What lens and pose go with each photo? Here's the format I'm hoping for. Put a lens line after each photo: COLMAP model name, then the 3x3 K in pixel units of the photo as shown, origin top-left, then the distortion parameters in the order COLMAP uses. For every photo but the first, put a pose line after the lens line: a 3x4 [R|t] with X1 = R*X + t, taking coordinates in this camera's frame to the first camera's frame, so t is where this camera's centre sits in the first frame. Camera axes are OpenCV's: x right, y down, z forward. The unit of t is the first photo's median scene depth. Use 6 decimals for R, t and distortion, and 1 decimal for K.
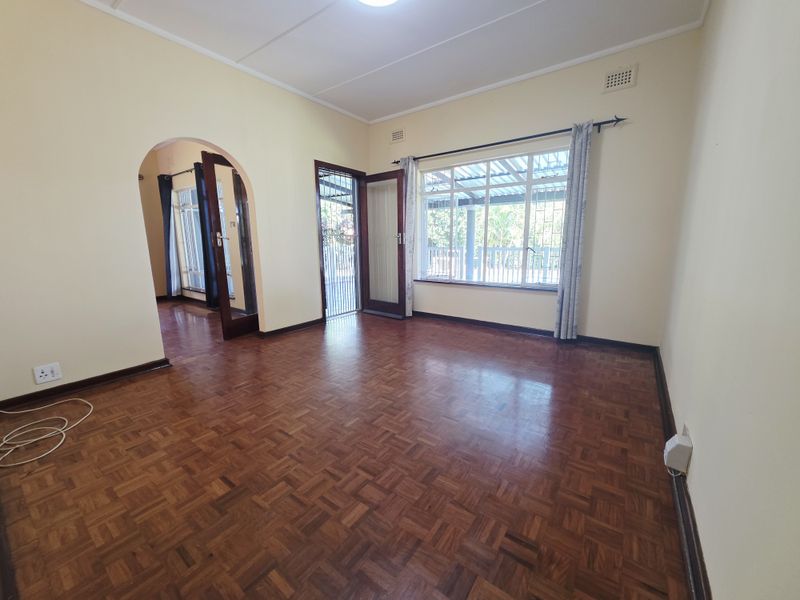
lens RADIAL K [[316.1, 0, 400.0], [0, 316.1, 300.0], [0, 0, 1]] dist [0.002237, 0.000034]
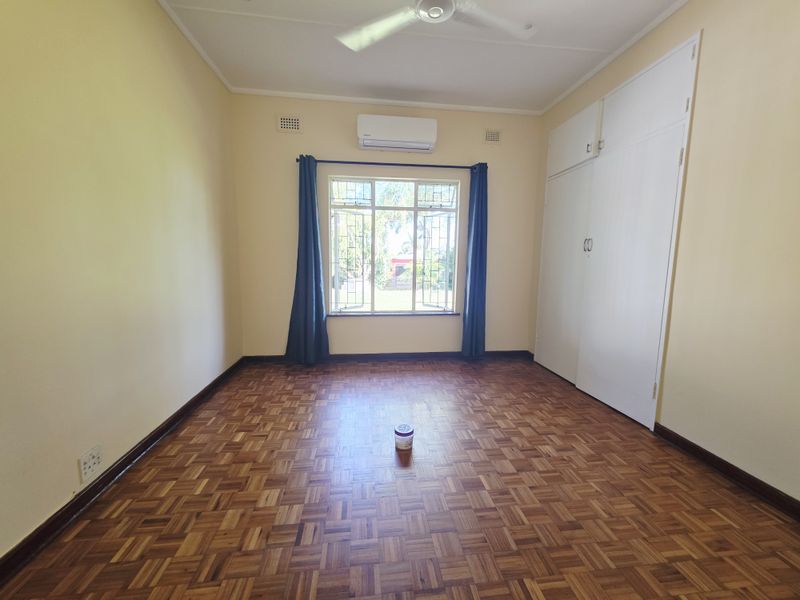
lens RADIAL K [[316.1, 0, 400.0], [0, 316.1, 300.0], [0, 0, 1]] dist [0.002237, 0.000034]
pose [[0.732112, -0.061459, 0.678406, -0.369894], [0.114124, 0.992911, -0.033207, -0.060131], [-0.671556, 0.101733, 0.733937, 0.349840]]
